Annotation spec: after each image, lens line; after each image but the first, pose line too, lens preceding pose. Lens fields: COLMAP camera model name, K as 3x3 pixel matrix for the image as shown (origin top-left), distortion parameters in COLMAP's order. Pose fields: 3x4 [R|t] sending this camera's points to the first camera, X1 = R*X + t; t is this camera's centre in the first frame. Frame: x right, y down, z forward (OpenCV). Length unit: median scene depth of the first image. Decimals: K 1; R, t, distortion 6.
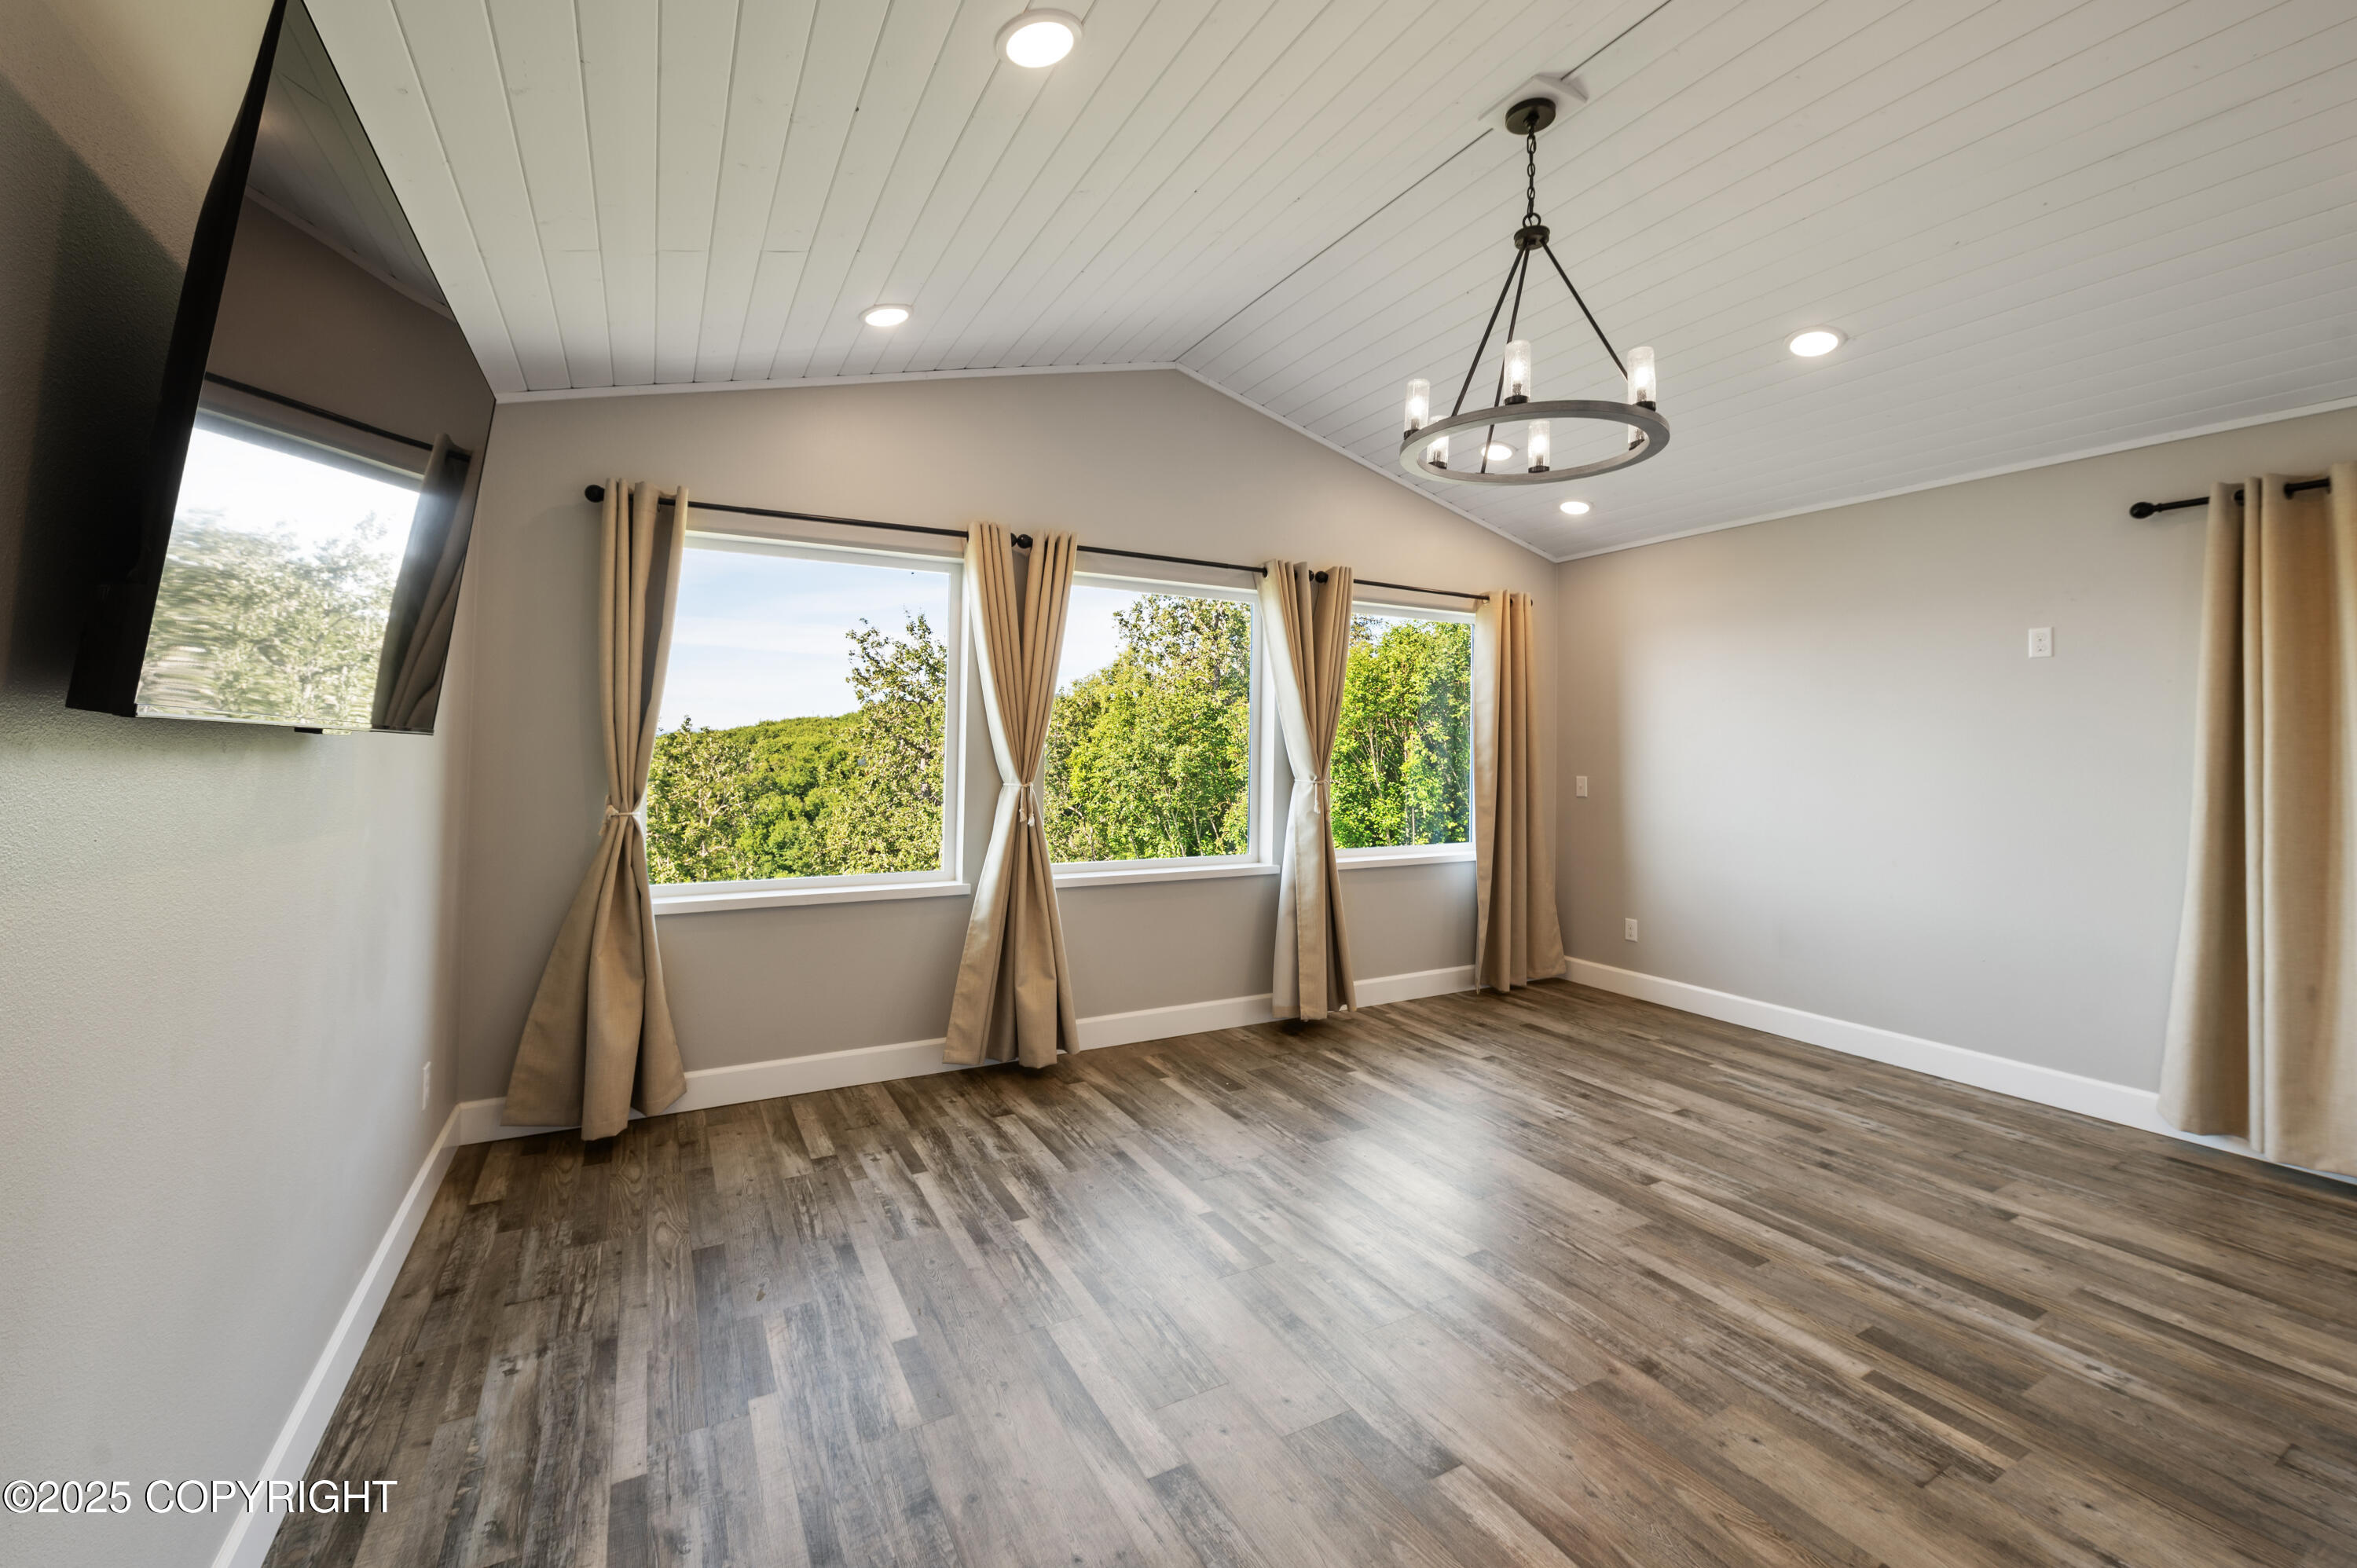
lens RADIAL K [[946.4, 0, 1187.2], [0, 946.4, 712.5], [0, 0, 1]] dist [-0.006793, -0.000824]
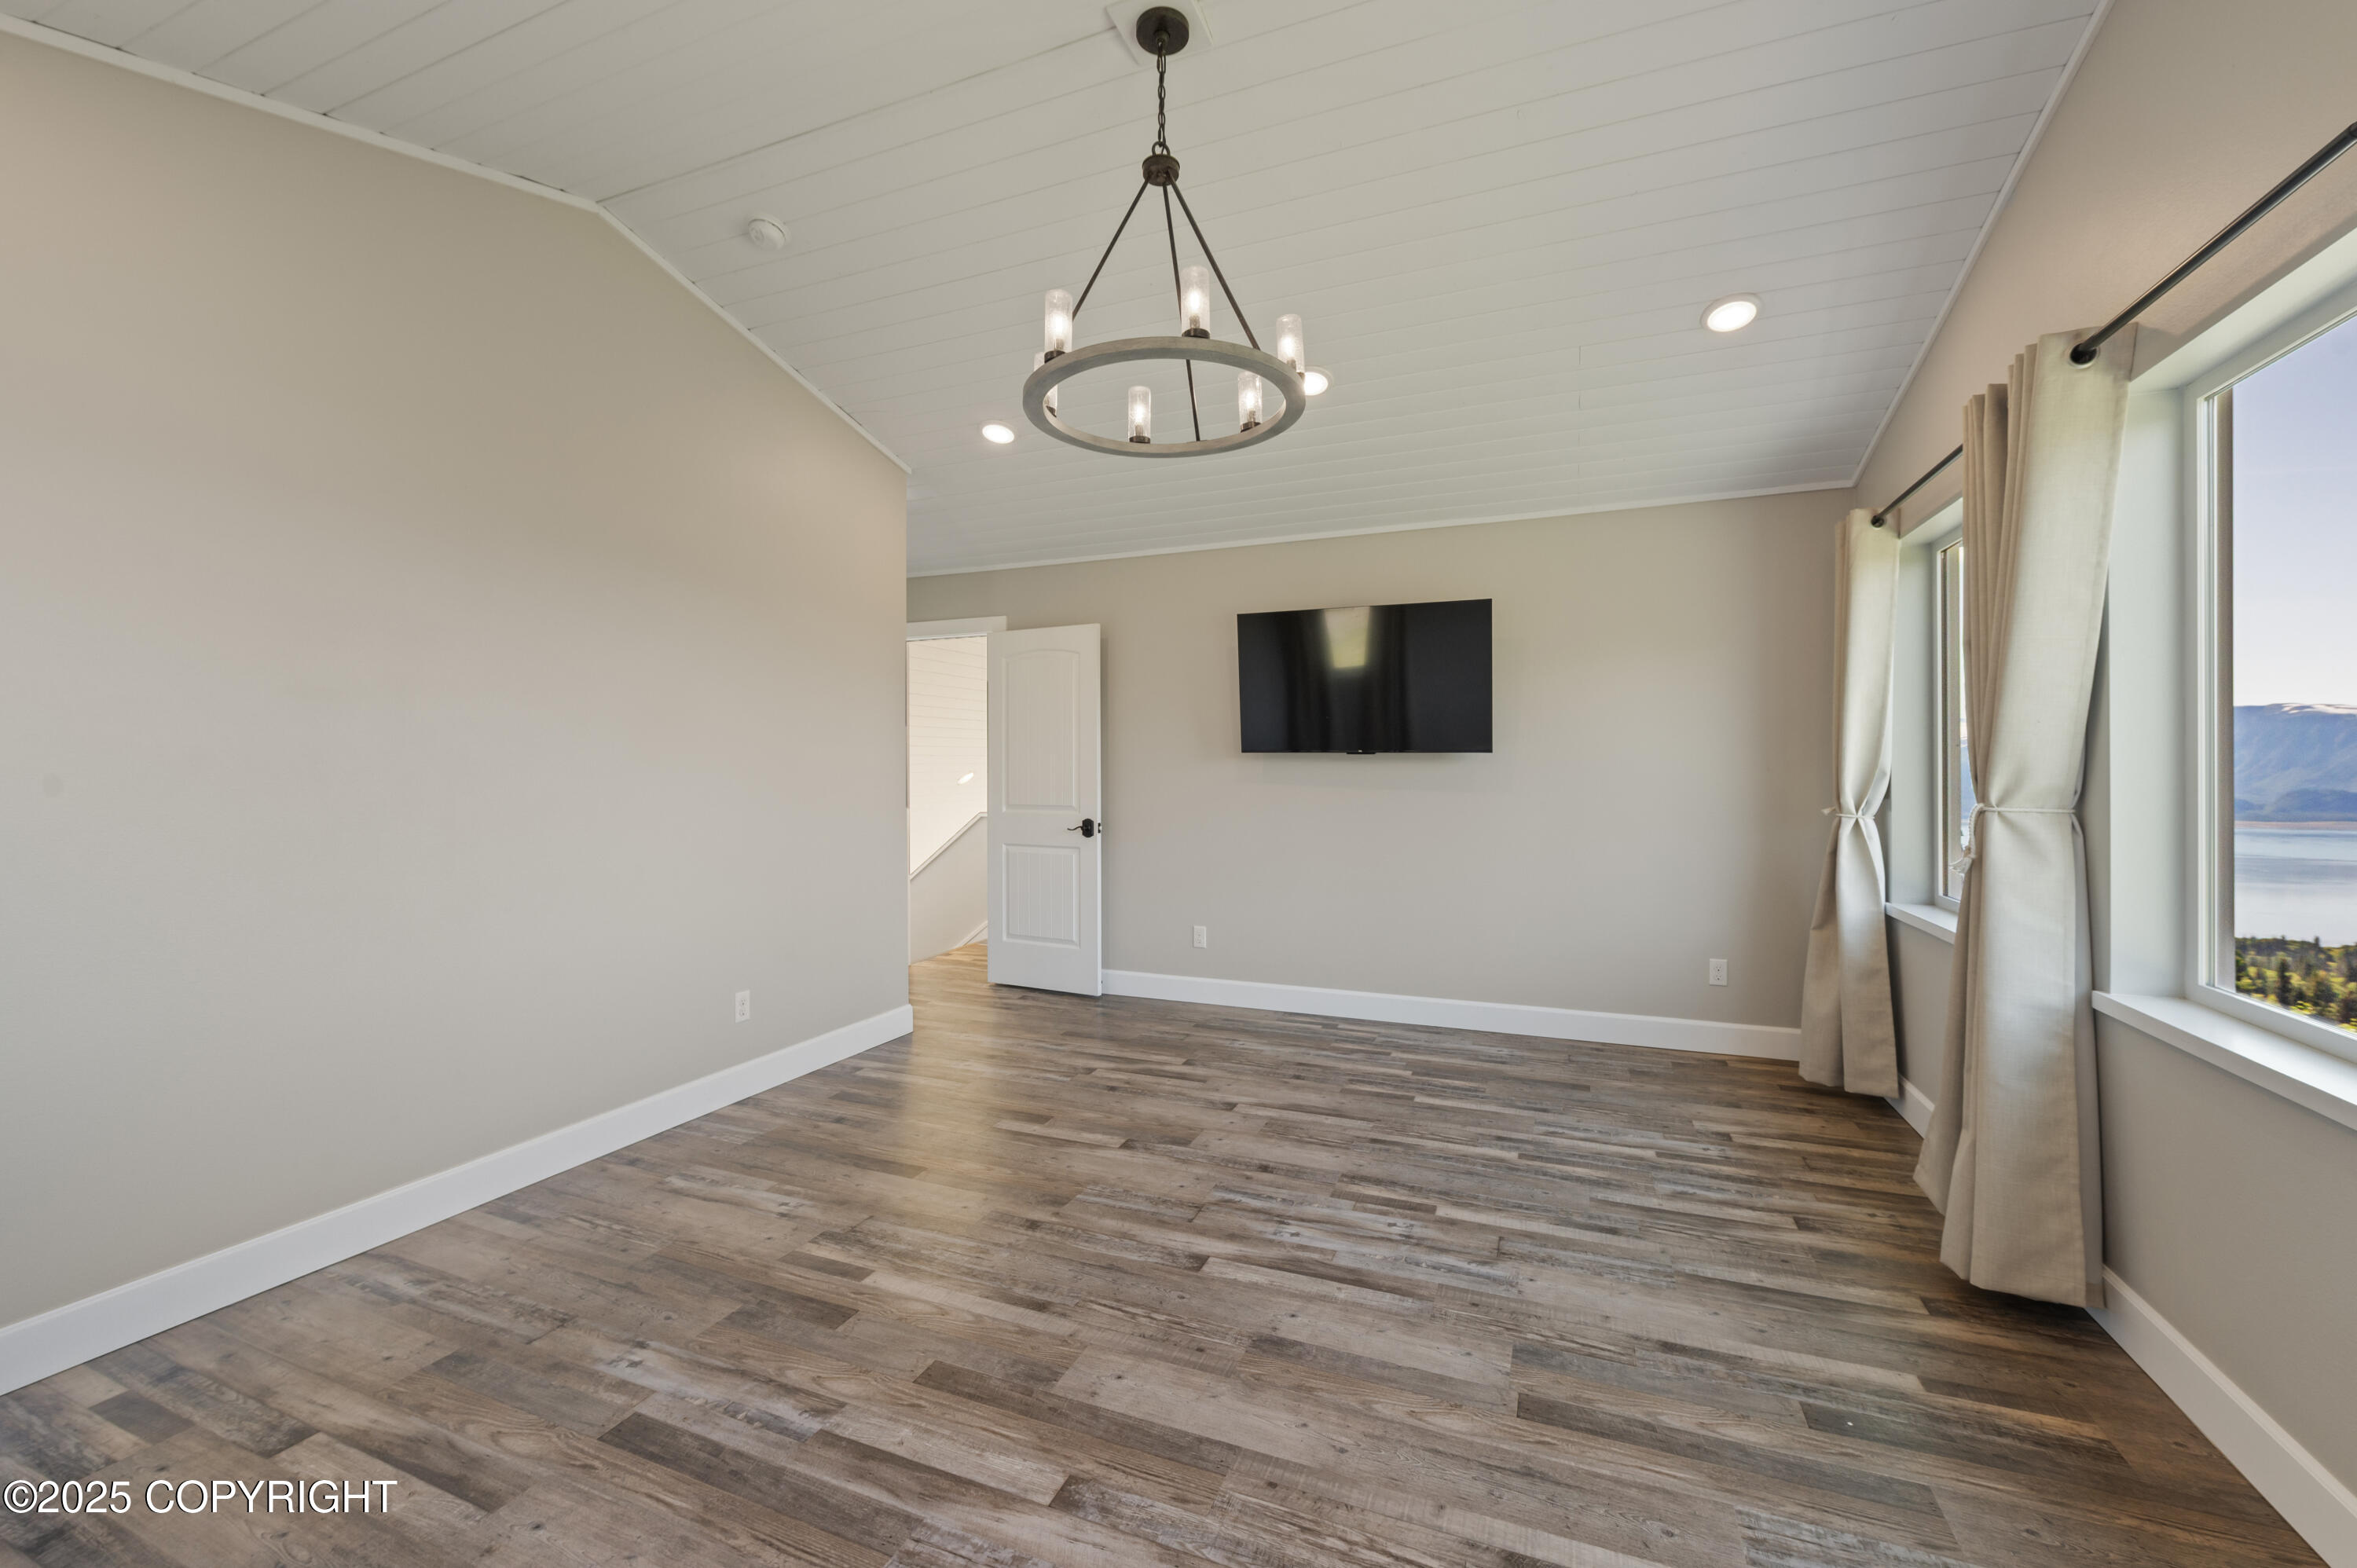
lens RADIAL K [[946.4, 0, 1180.1], [0, 946.4, 776.2], [0, 0, 1]] dist [-0.006793, -0.000824]
pose [[-0.784584, -0.003110, -0.620014, 0.865754], [0.015278, 0.999587, -0.024346, 0.086683], [0.619834, -0.028574, -0.784213, 1.642589]]
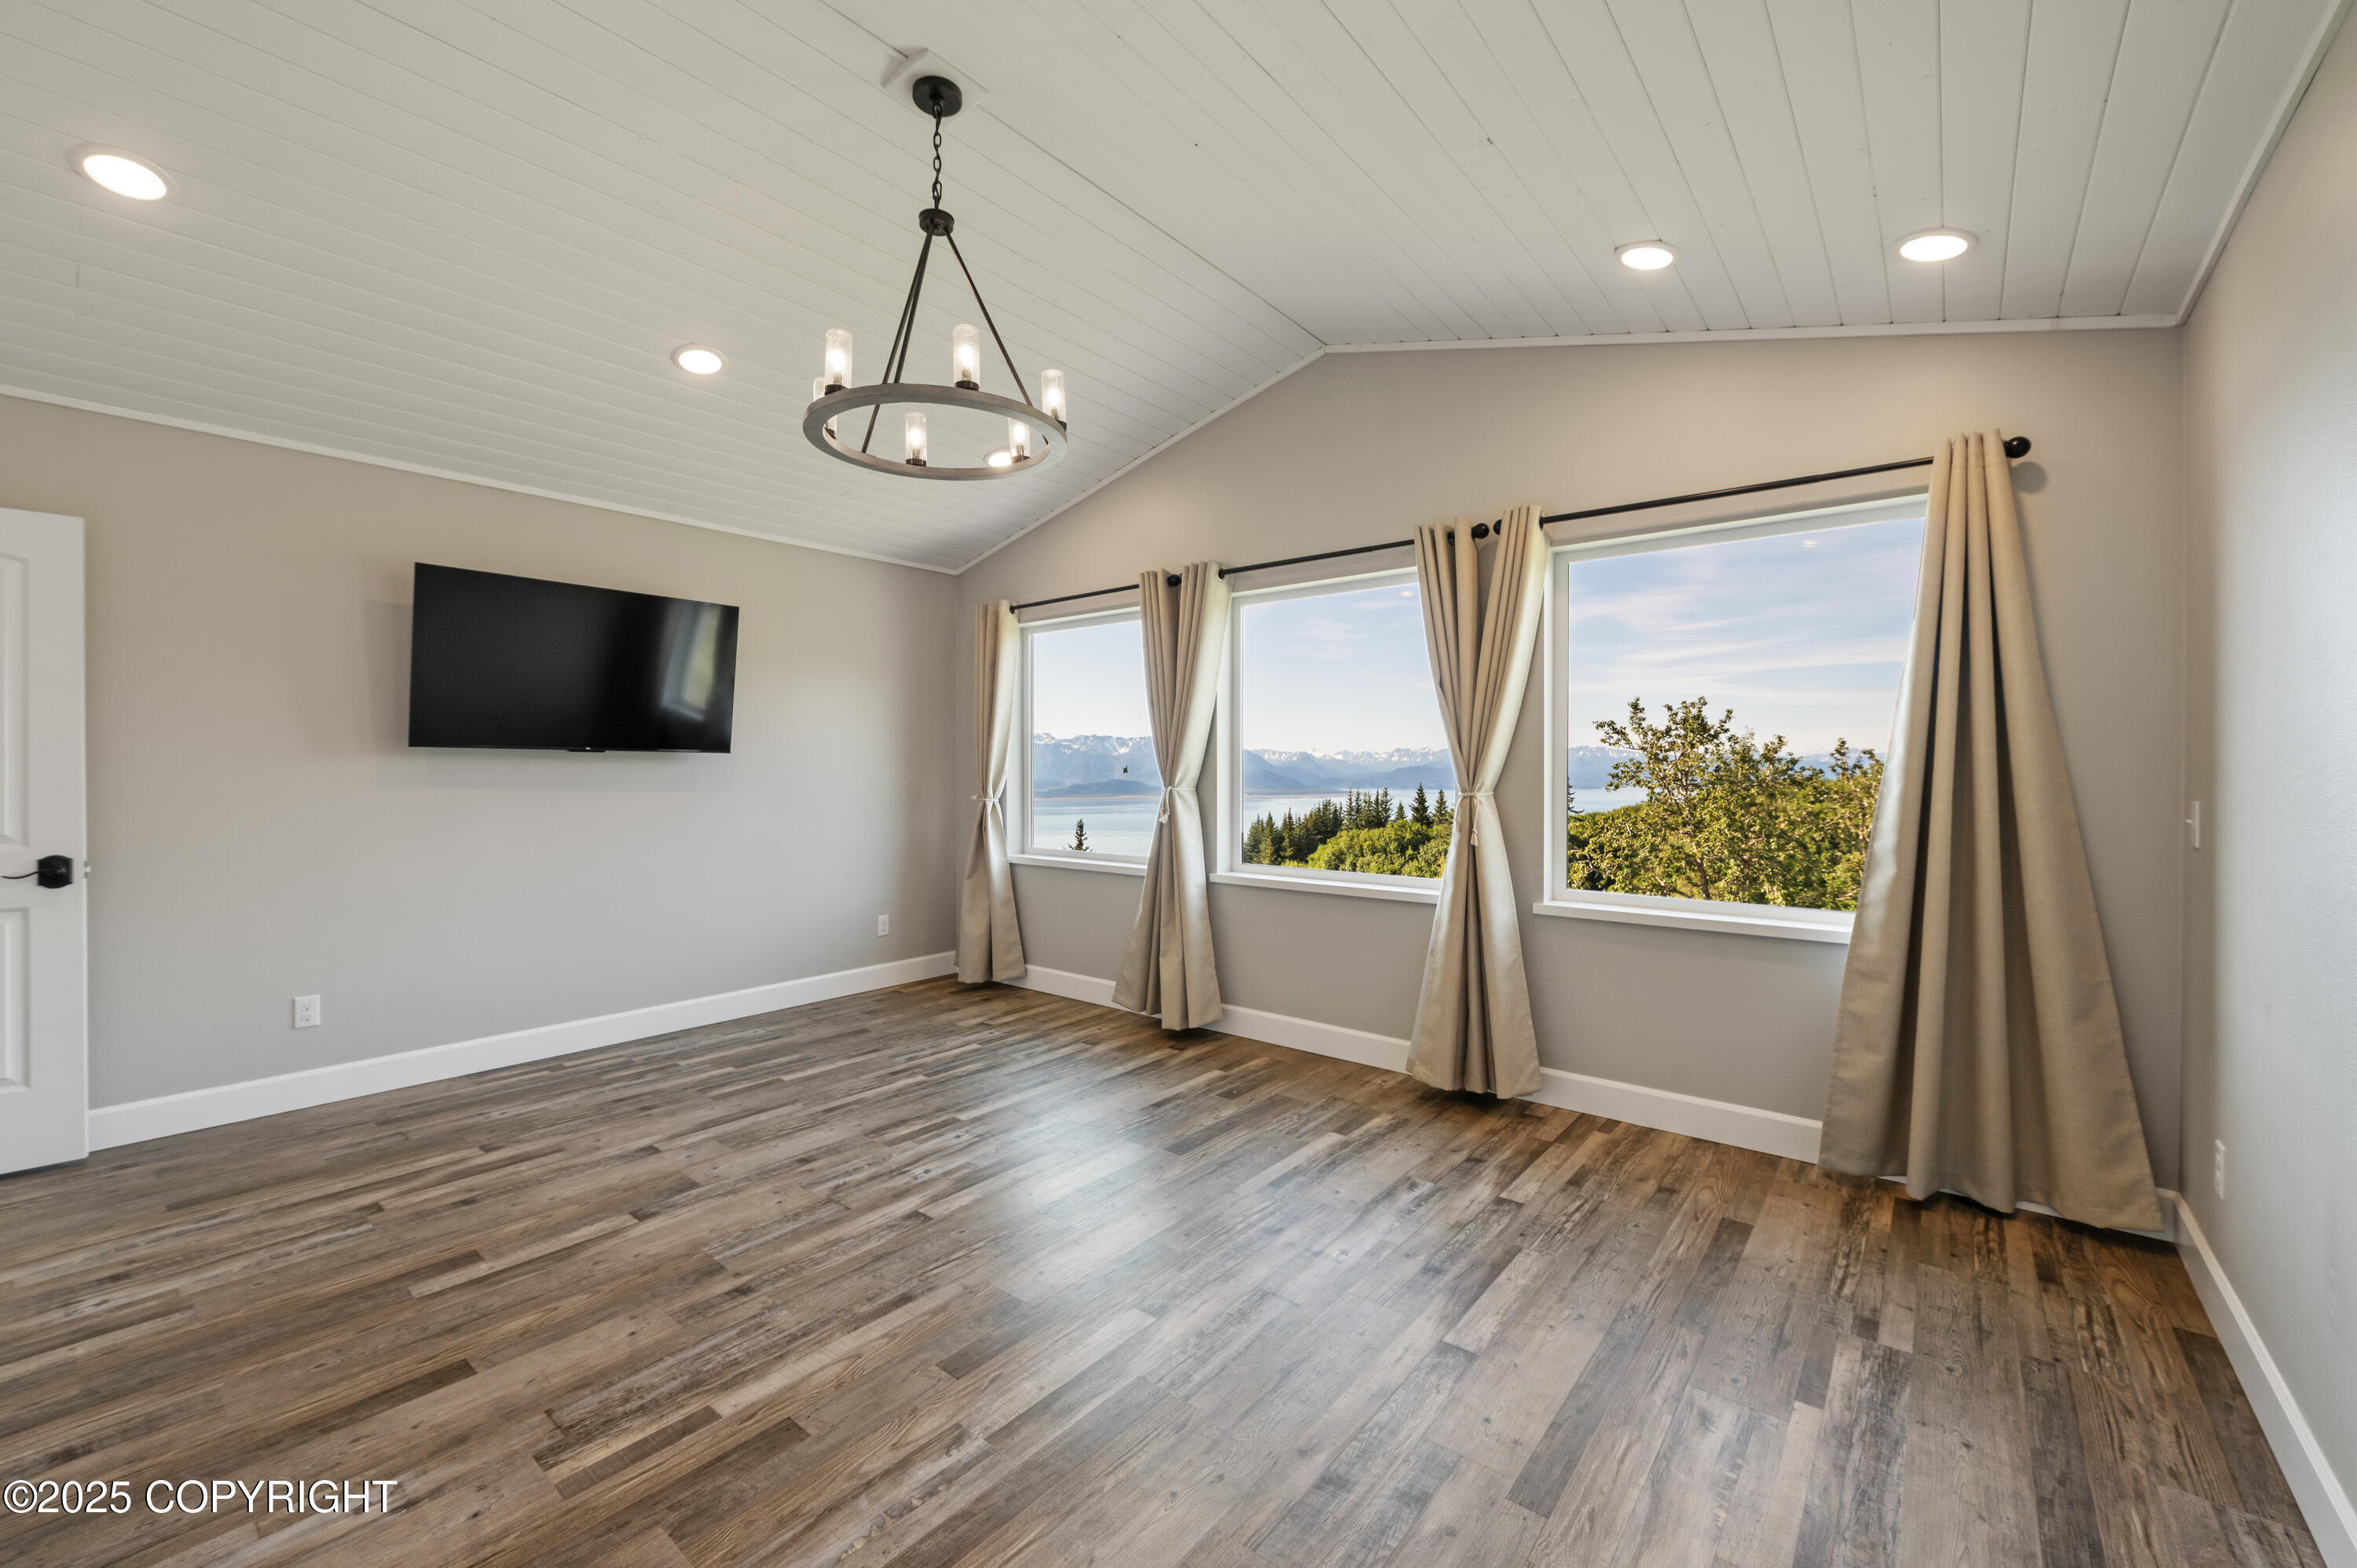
lens RADIAL K [[946.4, 0, 1193.7], [0, 946.4, 774.8], [0, 0, 1]] dist [-0.006793, -0.000824]
pose [[0.376869, -0.003294, -0.926261, 1.323018], [0.035996, 0.999290, 0.011092, 0.065407], [0.925567, -0.037522, 0.376720, 0.834924]]
